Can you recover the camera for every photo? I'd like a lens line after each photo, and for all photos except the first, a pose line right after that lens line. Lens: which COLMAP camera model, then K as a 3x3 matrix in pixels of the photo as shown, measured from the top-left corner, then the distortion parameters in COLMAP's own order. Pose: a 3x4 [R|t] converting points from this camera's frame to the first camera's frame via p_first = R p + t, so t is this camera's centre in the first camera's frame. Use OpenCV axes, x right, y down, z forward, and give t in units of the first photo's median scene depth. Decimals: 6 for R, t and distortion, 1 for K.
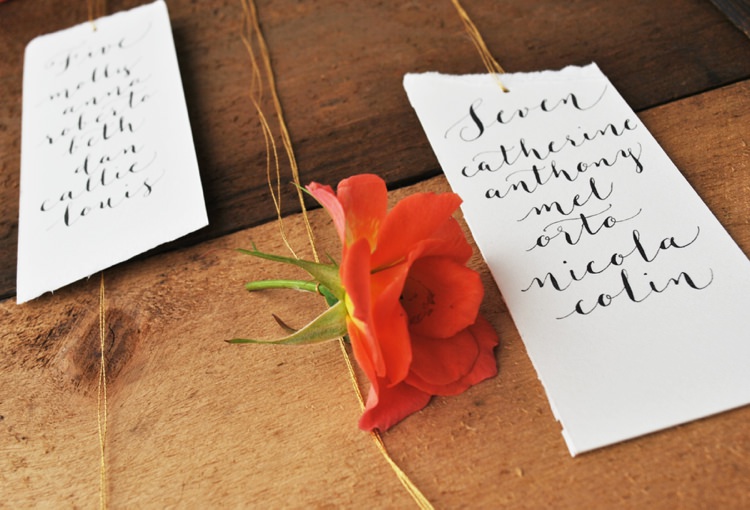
lens RADIAL K [[1194.5, 0, 378.8], [0, 1194.5, 253.8], [0, 0, 1]] dist [-0.056783, 0.000000]
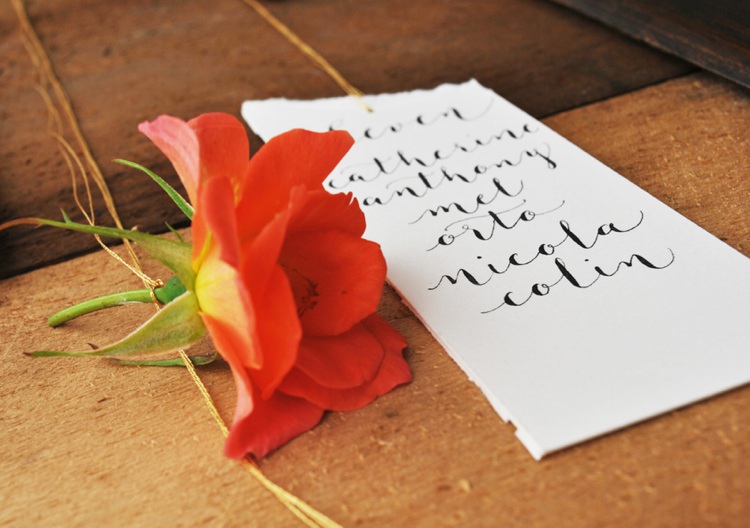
lens RADIAL K [[1265.7, 0, 372.0], [0, 1265.7, 262.0], [0, 0, 1]] dist [-0.051298, 0.000000]
pose [[0.986042, -0.023771, 0.164790, -0.045773], [0.058259, 0.976447, -0.207743, 0.175999], [-0.155970, 0.214444, 0.964203, 0.233038]]
